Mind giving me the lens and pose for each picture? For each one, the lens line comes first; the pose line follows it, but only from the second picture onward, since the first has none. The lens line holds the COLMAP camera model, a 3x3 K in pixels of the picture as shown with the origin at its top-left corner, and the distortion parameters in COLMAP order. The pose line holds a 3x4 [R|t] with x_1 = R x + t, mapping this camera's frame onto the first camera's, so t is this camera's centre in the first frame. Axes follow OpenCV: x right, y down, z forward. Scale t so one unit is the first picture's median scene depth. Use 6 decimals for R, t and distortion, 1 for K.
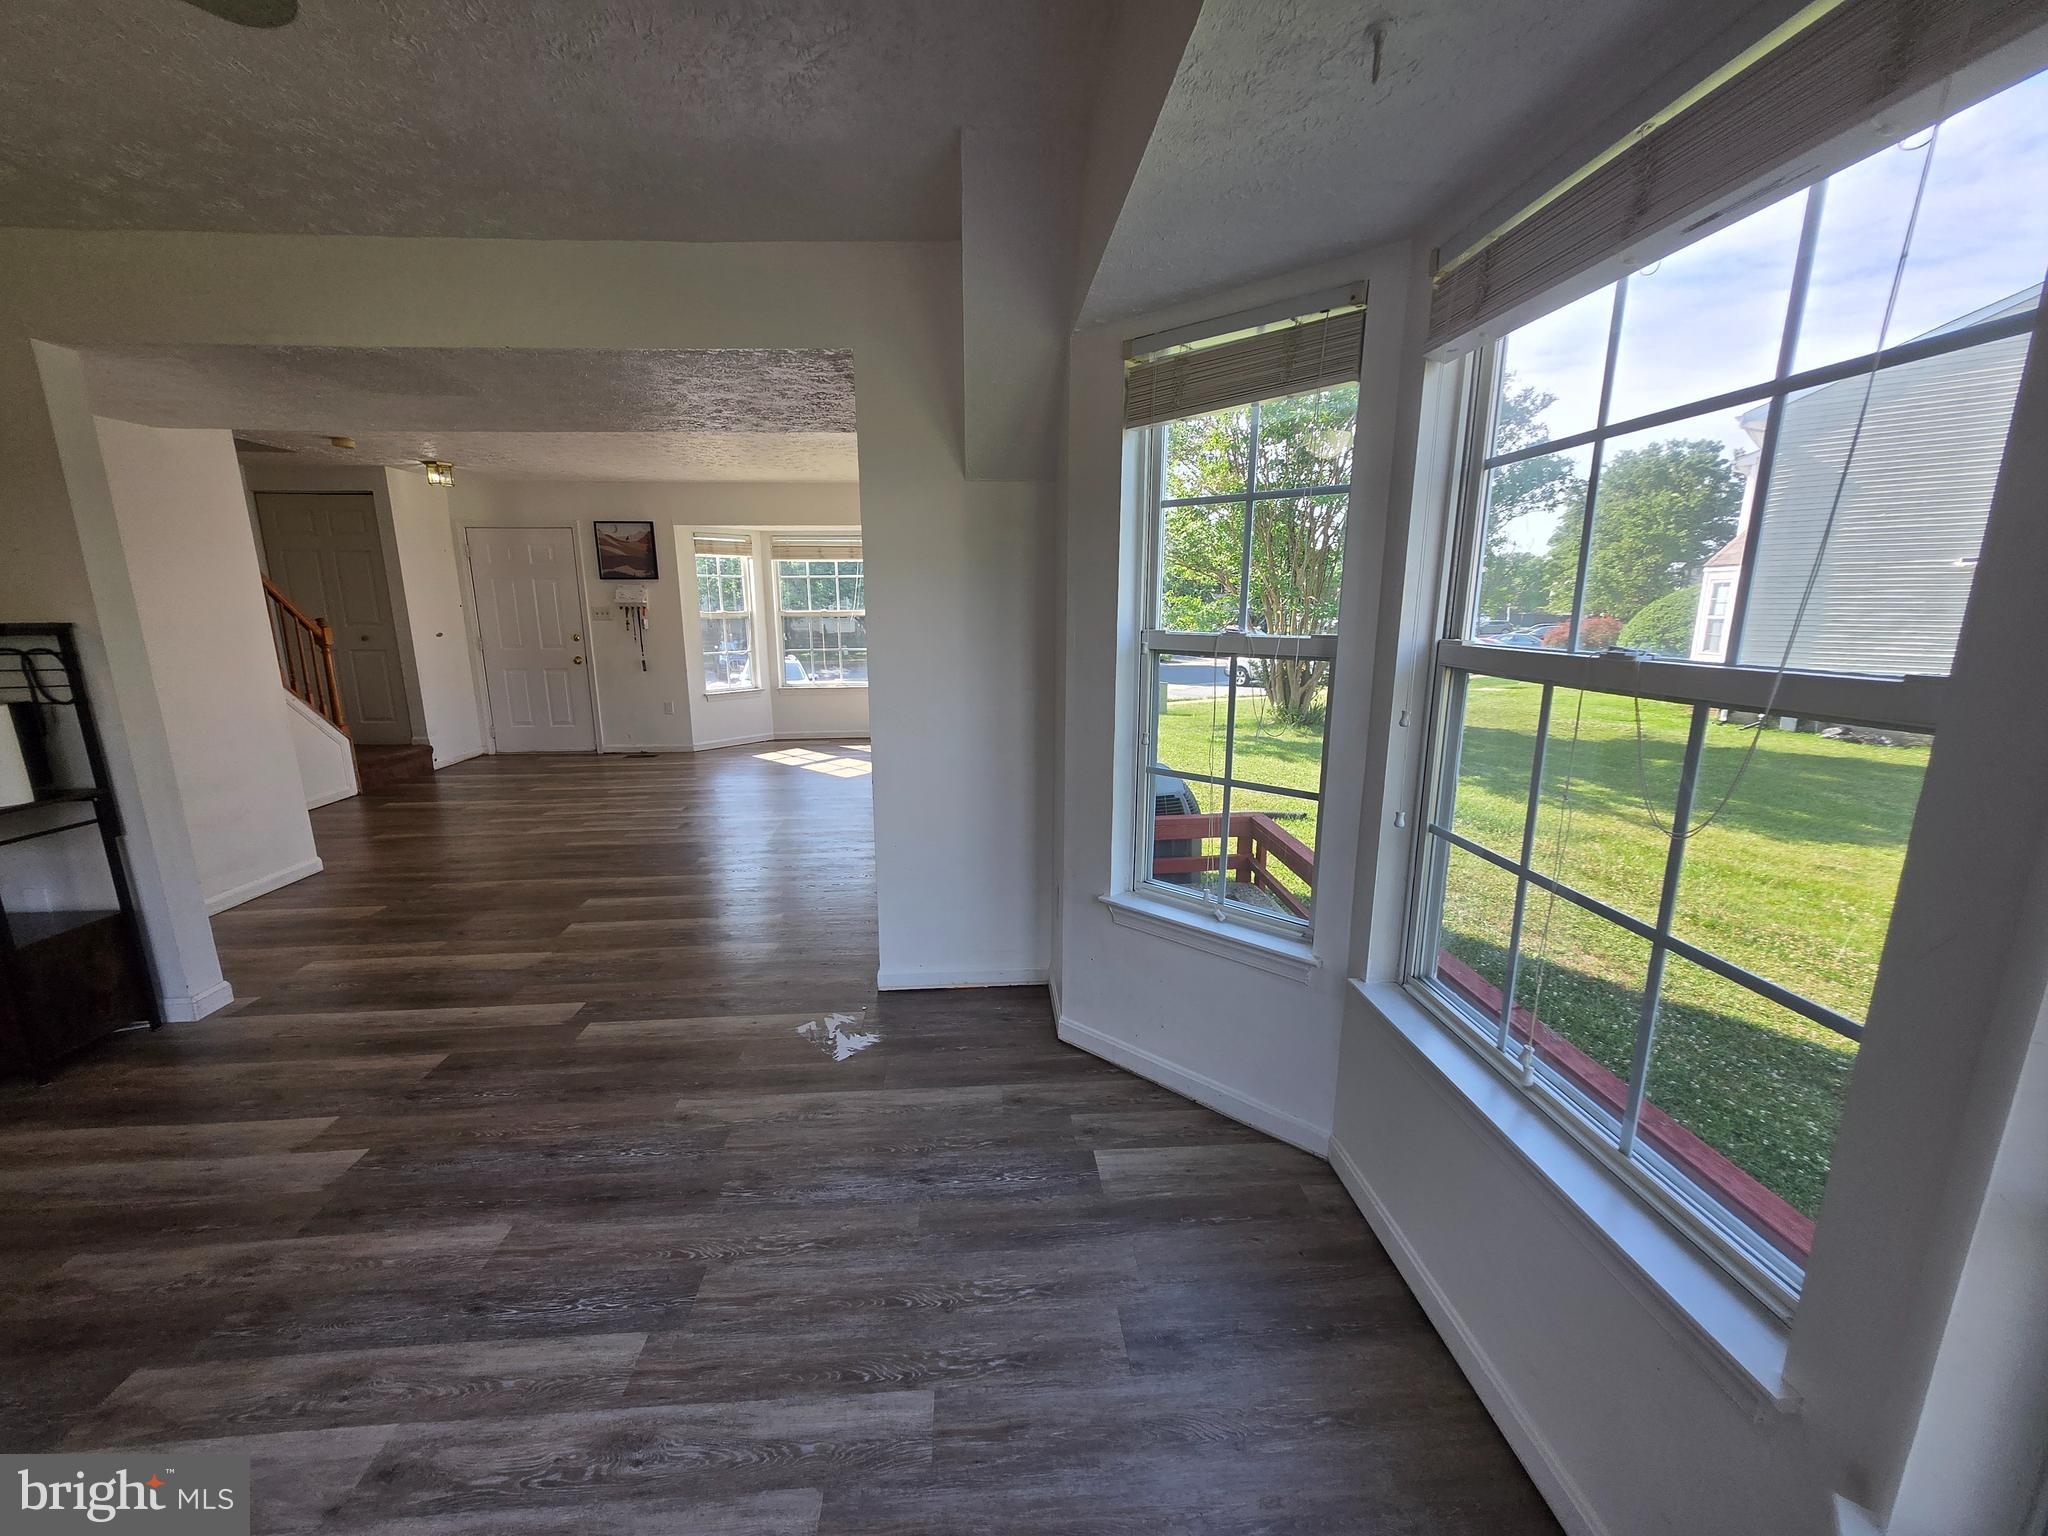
lens RADIAL K [[807.3, 0, 1021.9], [0, 807.3, 772.8], [0, 0, 1]] dist [0.003421, -0.000106]
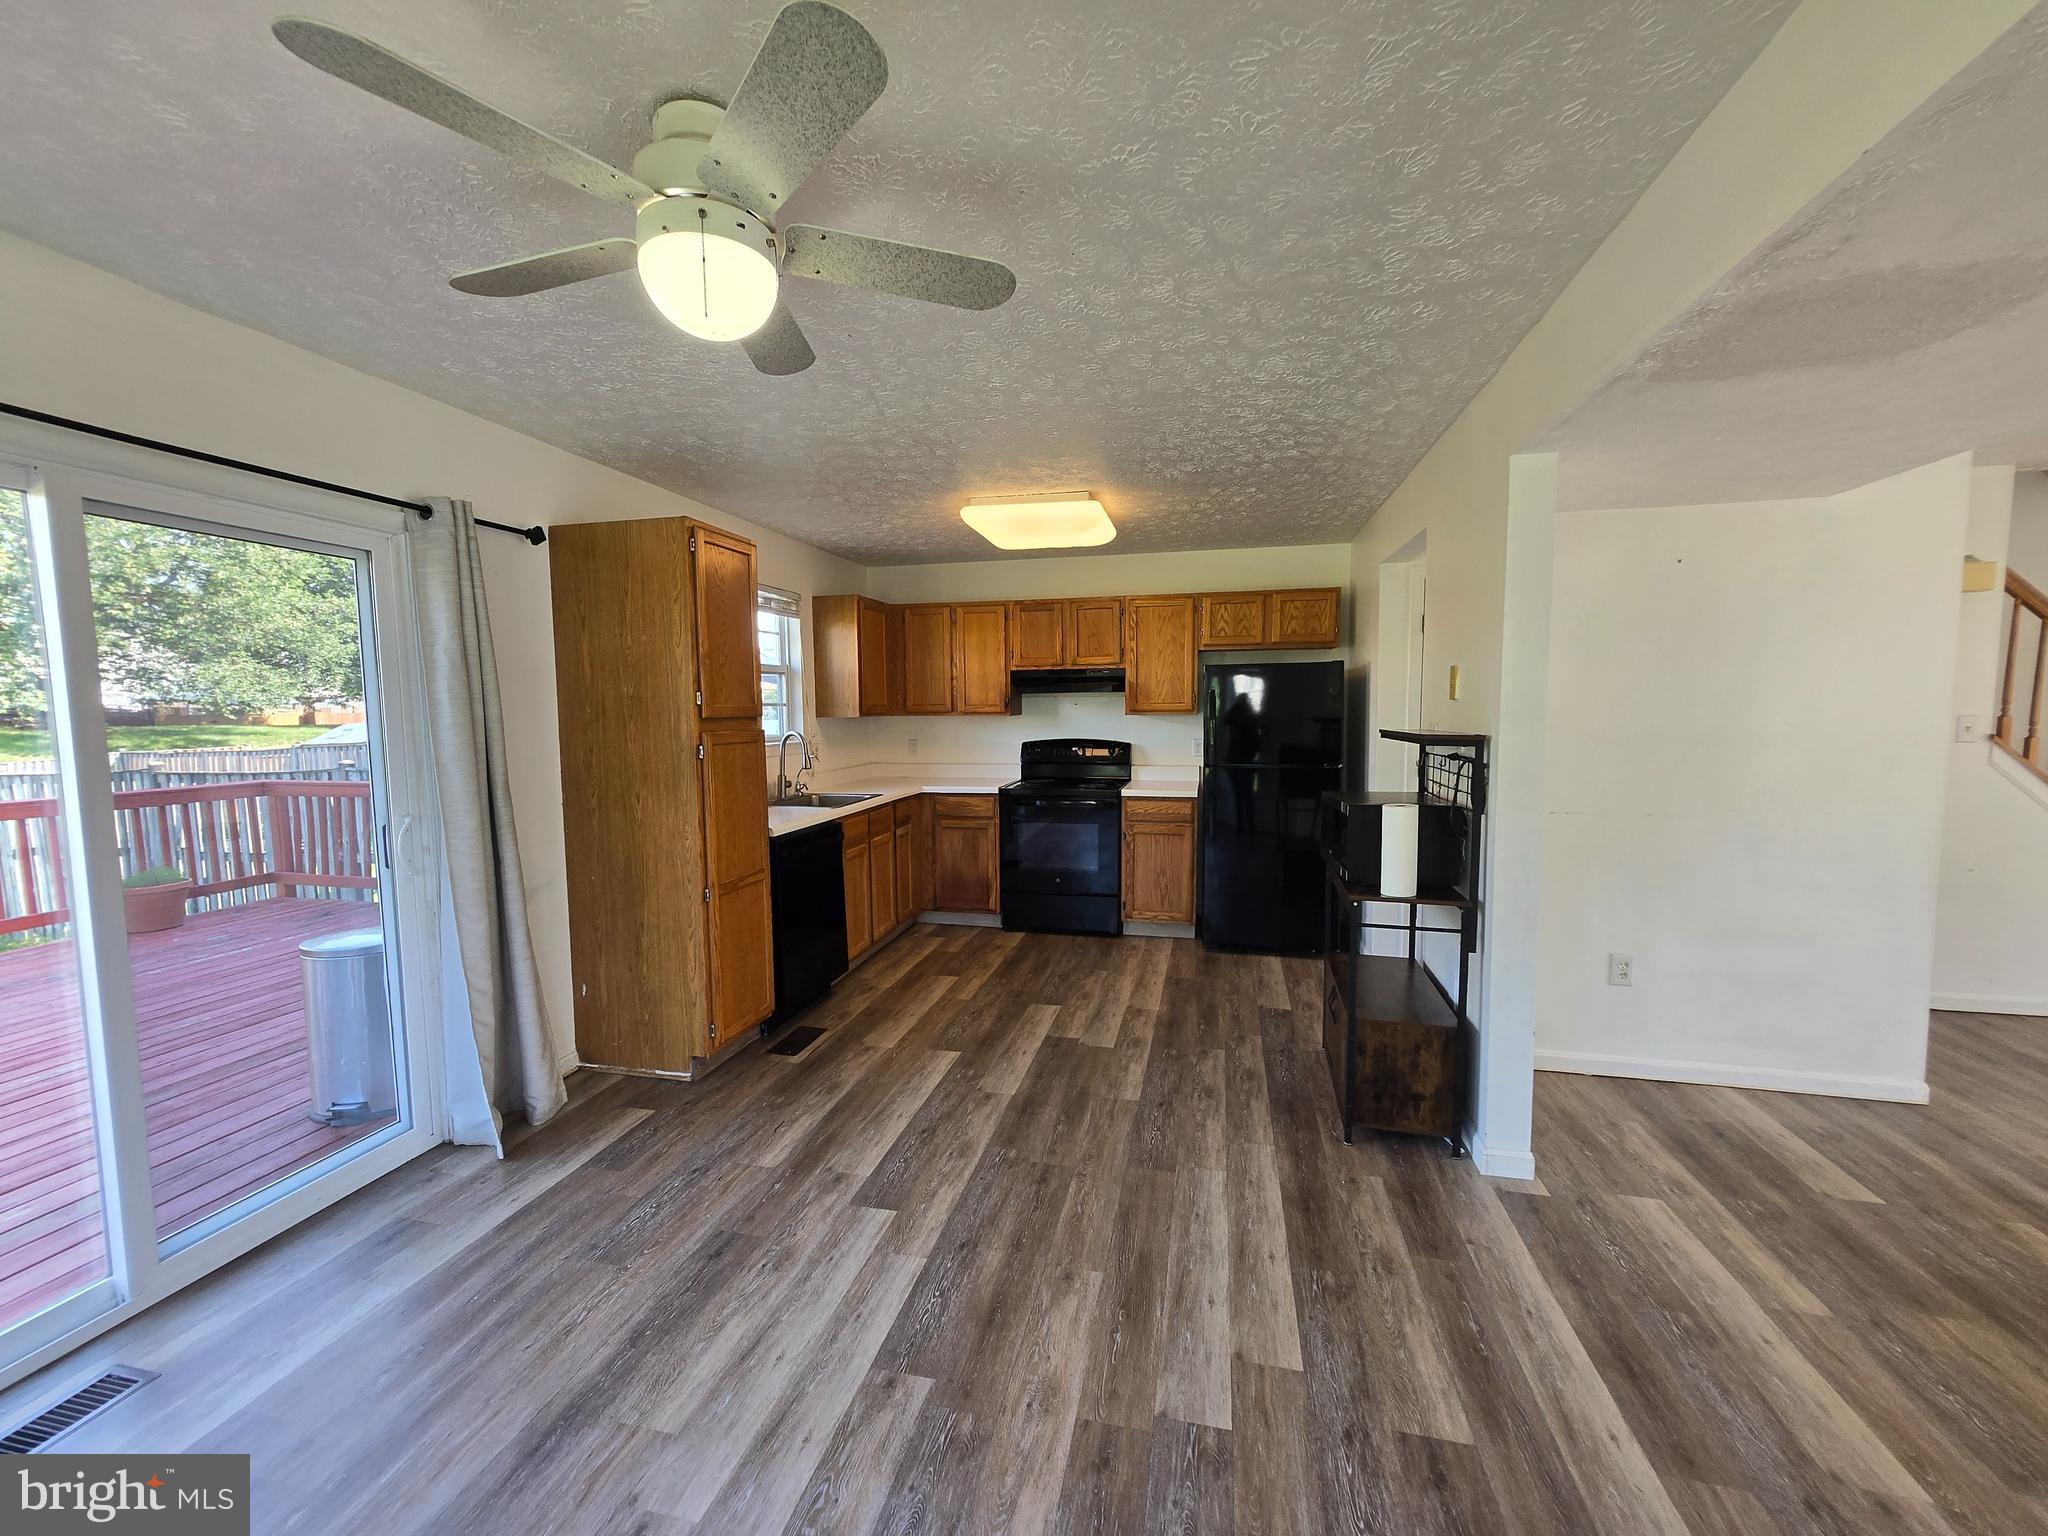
lens RADIAL K [[807.3, 0, 1028.1], [0, 807.3, 770.6], [0, 0, 1]] dist [0.003421, -0.000106]
pose [[-0.297177, 0.085388, -0.950997, -0.059150], [-0.187672, 0.971341, 0.145860, -0.171096], [0.936197, 0.221821, -0.272636, 0.704513]]
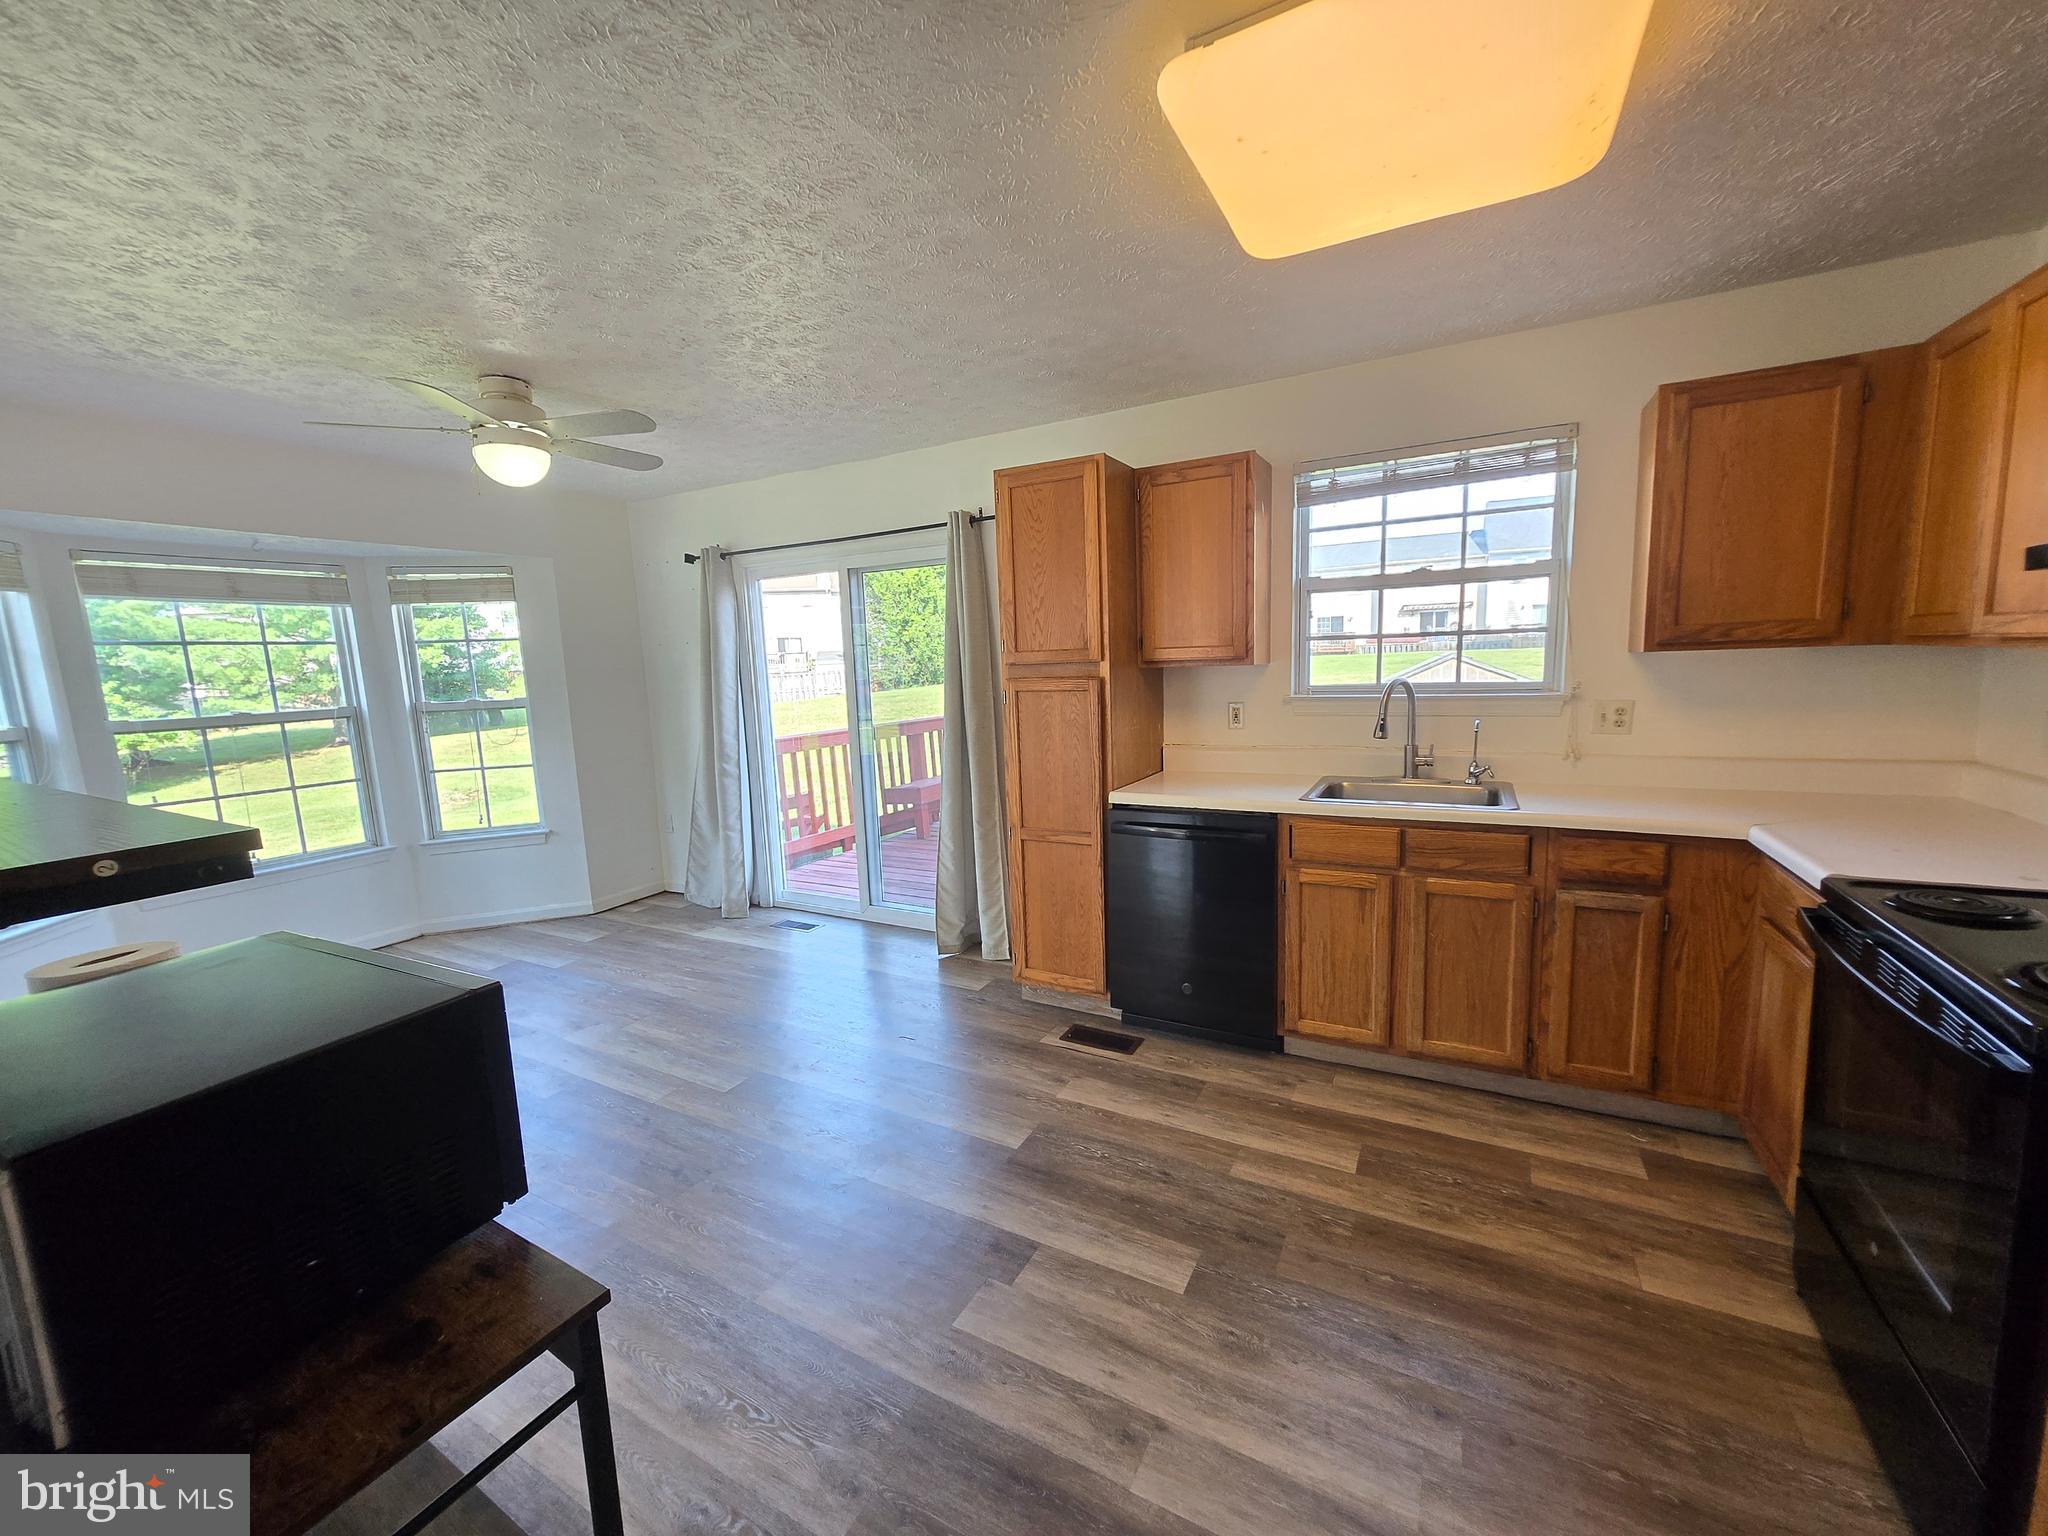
lens RADIAL K [[807.3, 0, 1024.3], [0, 807.3, 773.9], [0, 0, 1]] dist [0.003421, -0.000106]
pose [[-0.840495, -0.039217, 0.540398, -1.679063], [0.155753, 0.937791, 0.310303, -0.204430], [-0.518950, 0.344977, -0.782101, 0.913206]]
